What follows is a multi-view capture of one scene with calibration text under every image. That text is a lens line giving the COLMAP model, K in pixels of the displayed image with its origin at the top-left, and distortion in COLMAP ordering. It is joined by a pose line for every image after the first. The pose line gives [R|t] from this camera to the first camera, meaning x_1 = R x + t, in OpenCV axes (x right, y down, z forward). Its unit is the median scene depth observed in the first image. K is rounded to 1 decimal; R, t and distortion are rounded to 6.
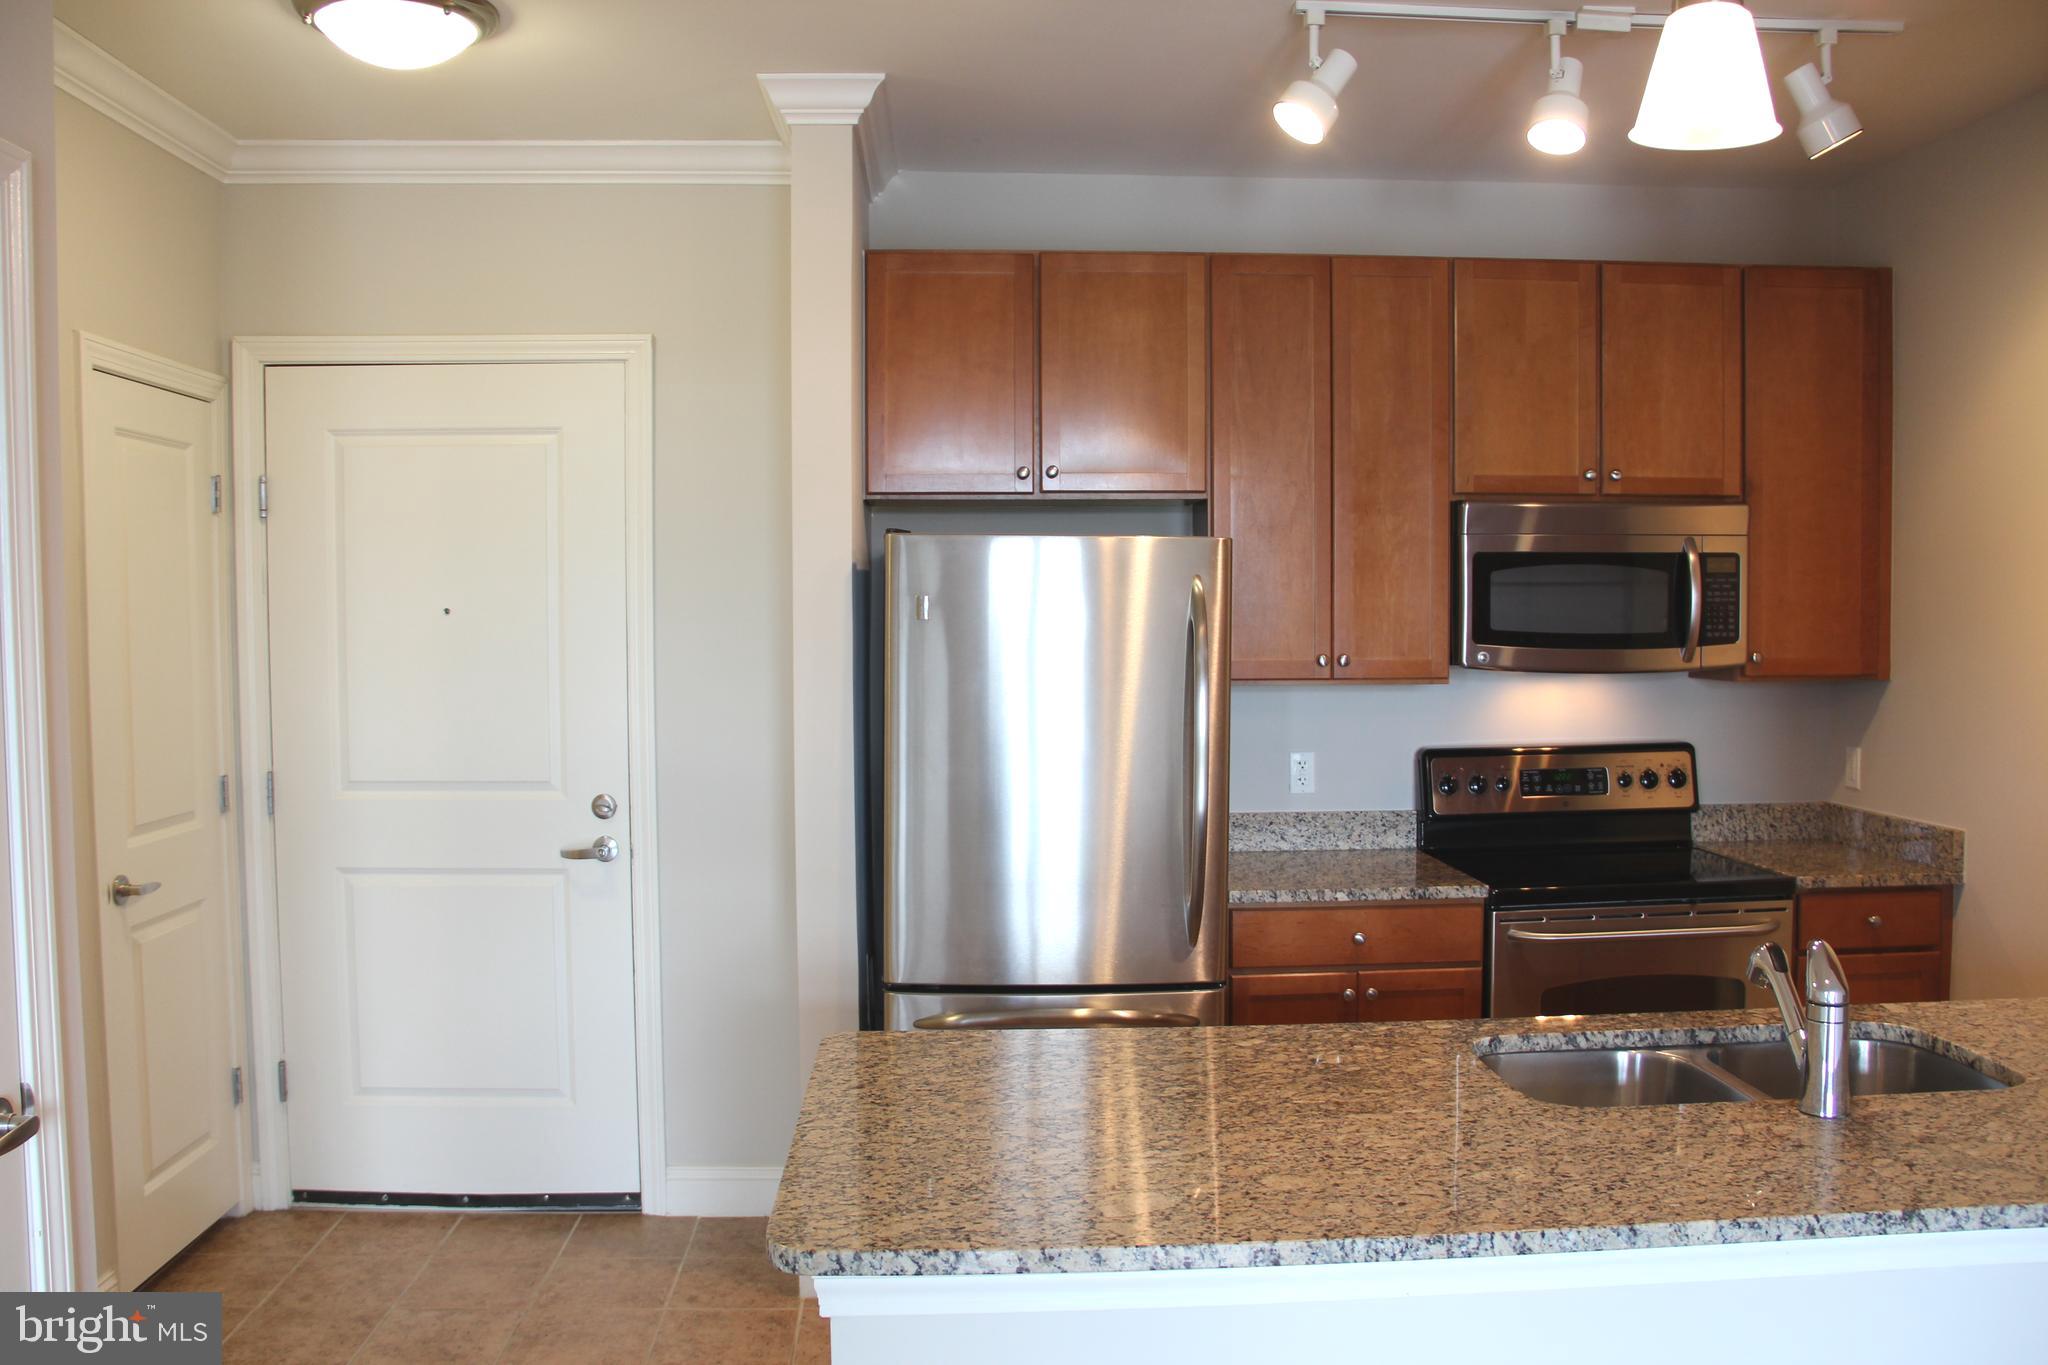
lens RADIAL K [[1703.7, 0, 1017.5], [0, 1703.7, 708.0], [0, 0, 1]] dist [-0.182780, 0.145486]
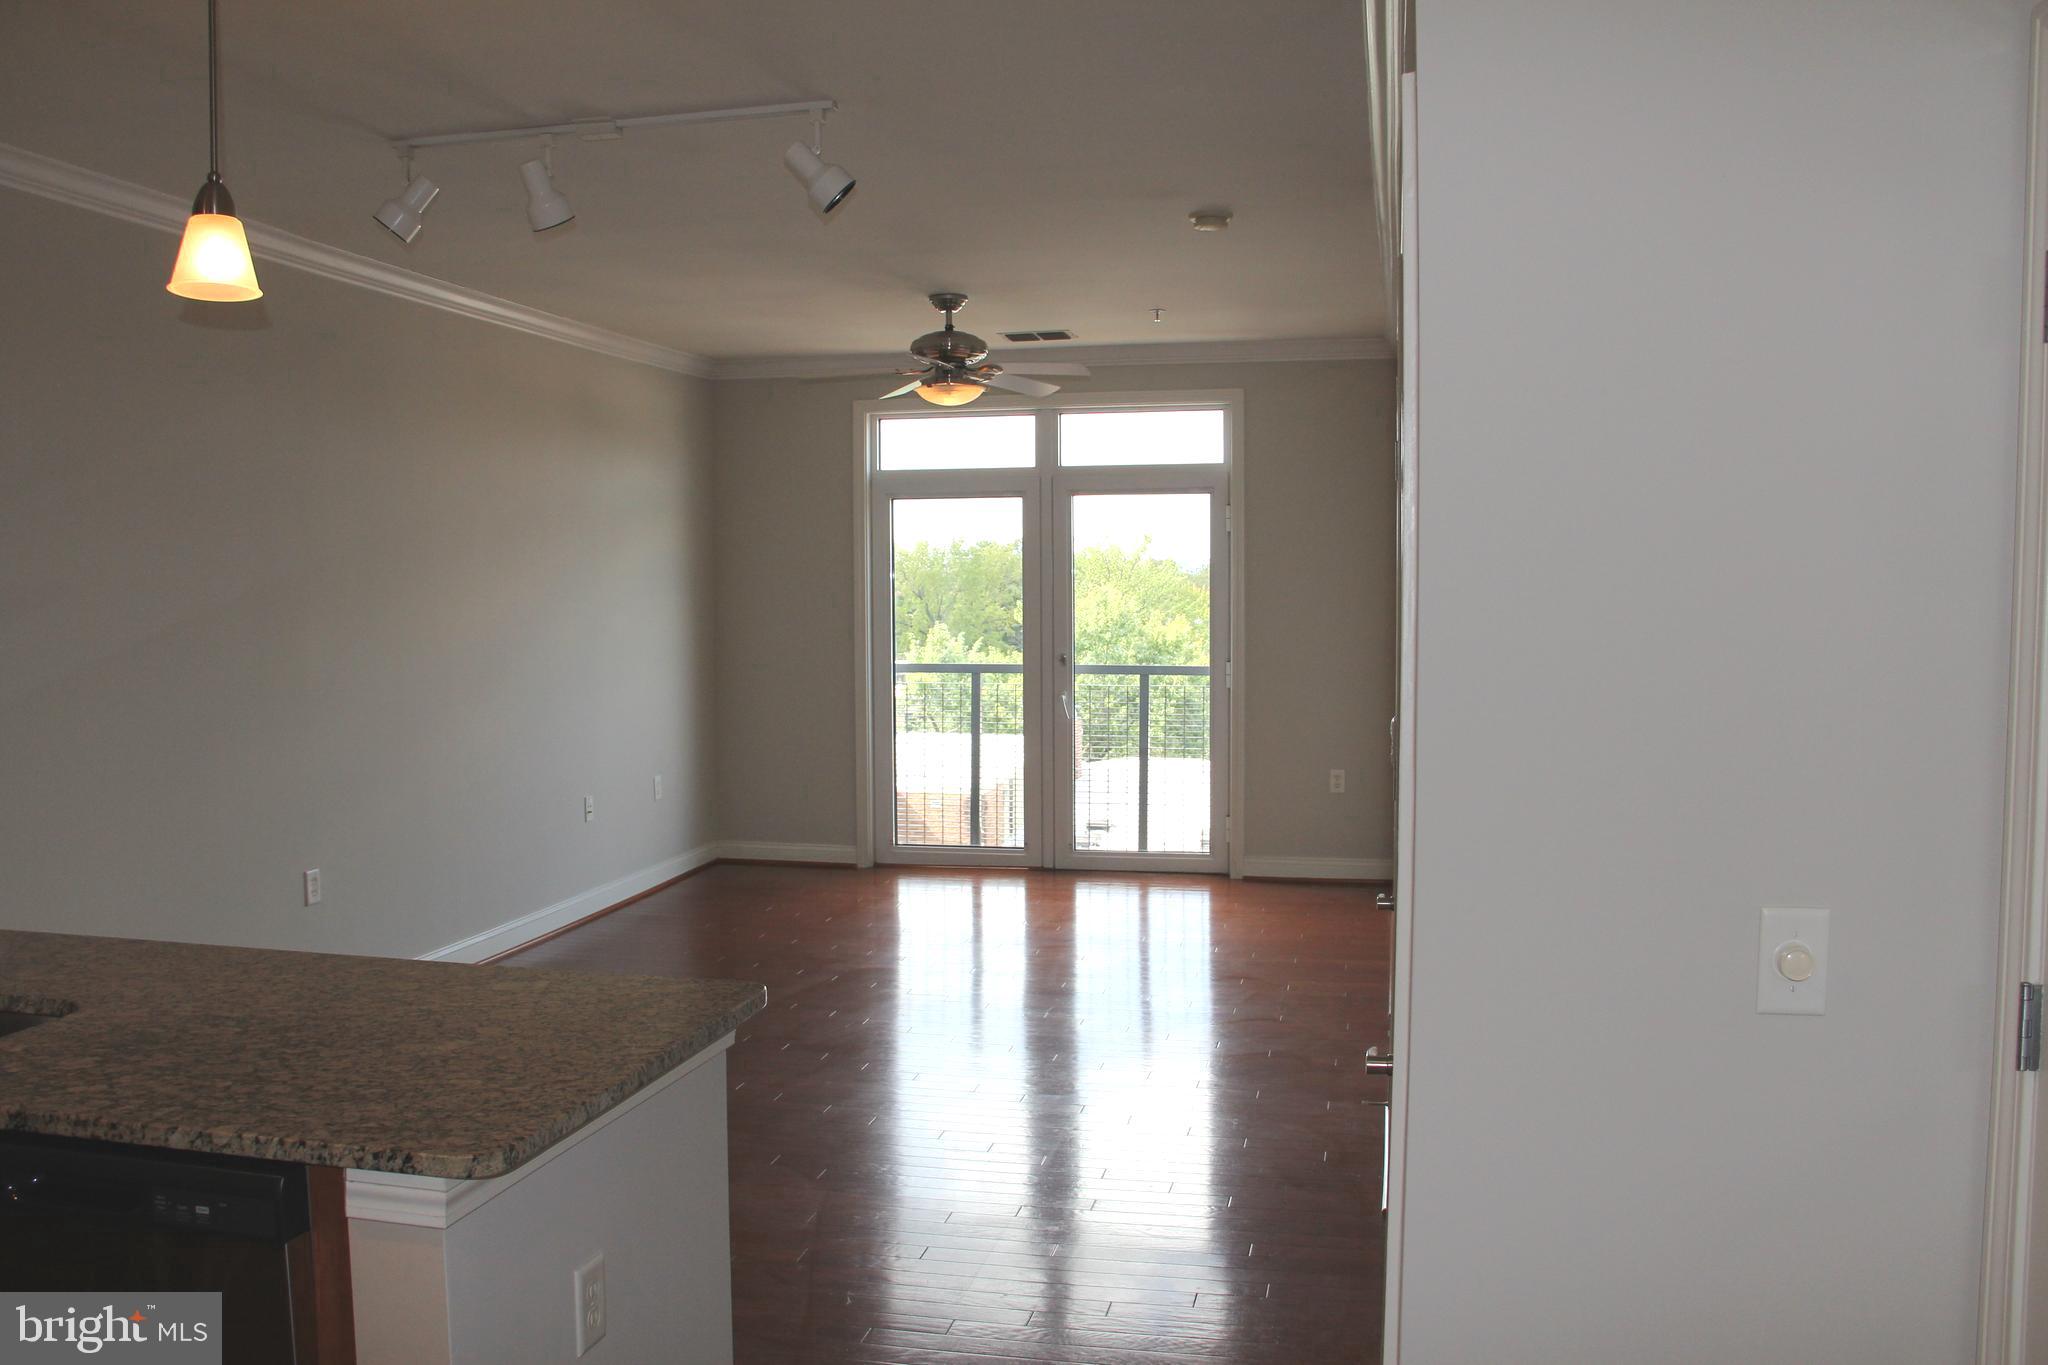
lens RADIAL K [[1689.8, 0, 1045.4], [0, 1689.8, 689.4], [0, 0, 1]] dist [-0.181021, 0.123006]
pose [[-0.969887, -0.008604, 0.243405, -0.330577], [0.019175, 0.993576, 0.111529, -0.052278], [-0.242801, 0.112837, -0.963491, 1.025168]]
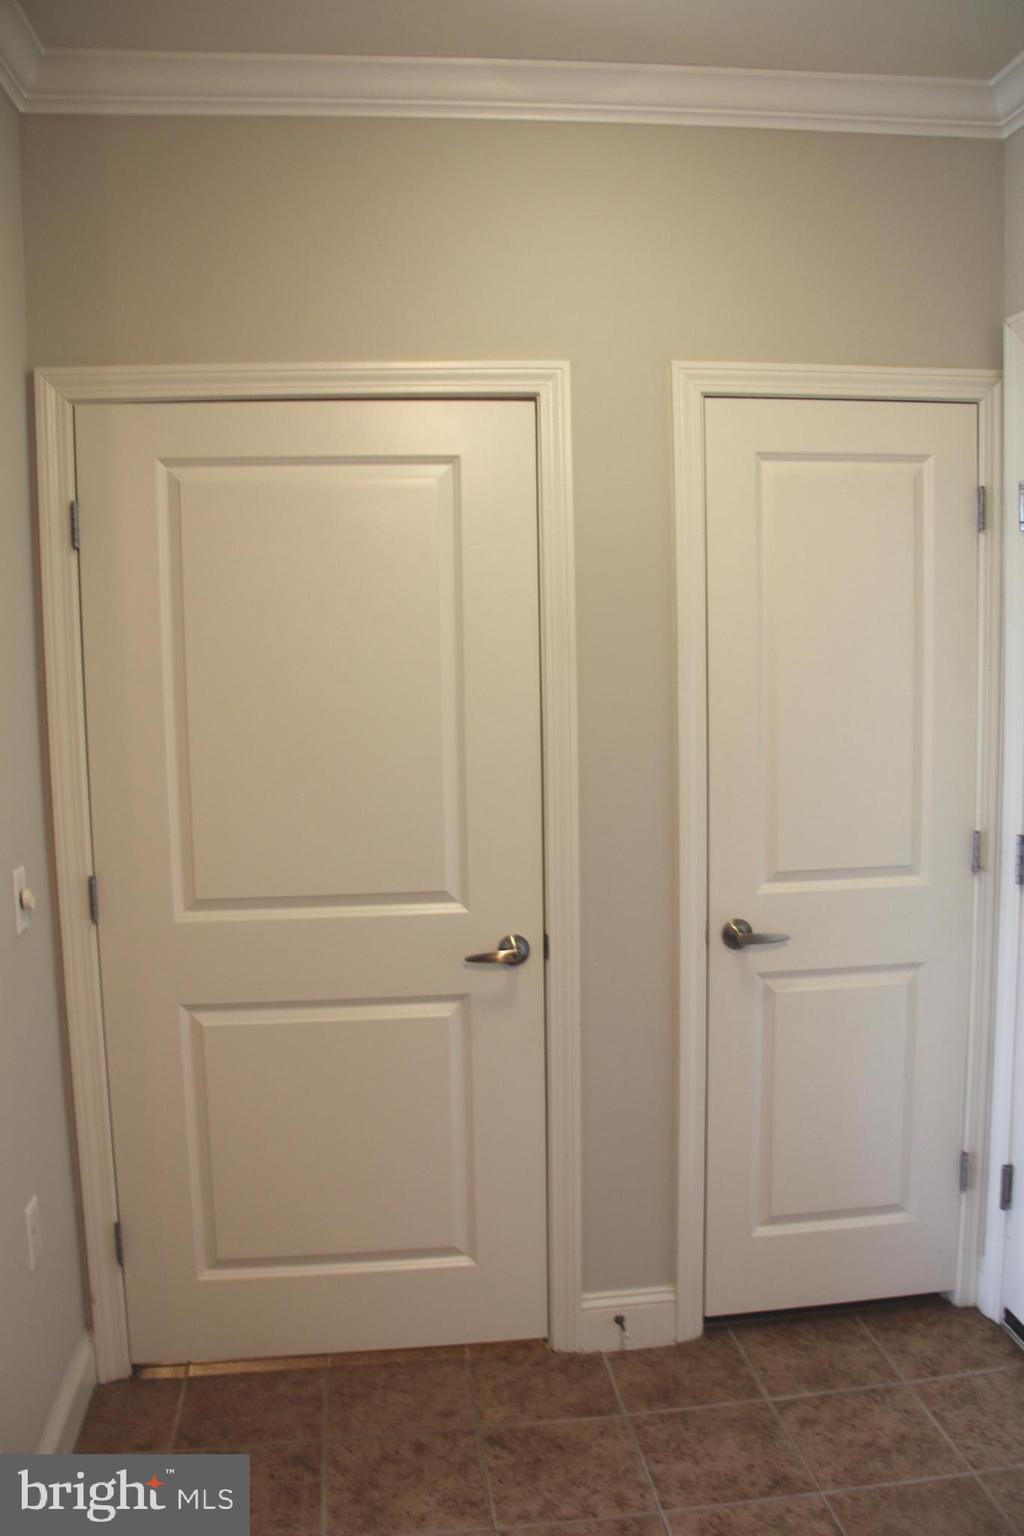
lens RADIAL K [[1290.2, 0, 516.0], [0, 1290.2, 791.7], [0, 0, 1]] dist [-0.172793, 0.143450]
pose [[0.074716, 0.123835, -0.989486, 0.170694], [-0.032753, 0.992029, 0.121680, -0.055474], [0.996667, 0.023317, 0.078177, 0.722712]]
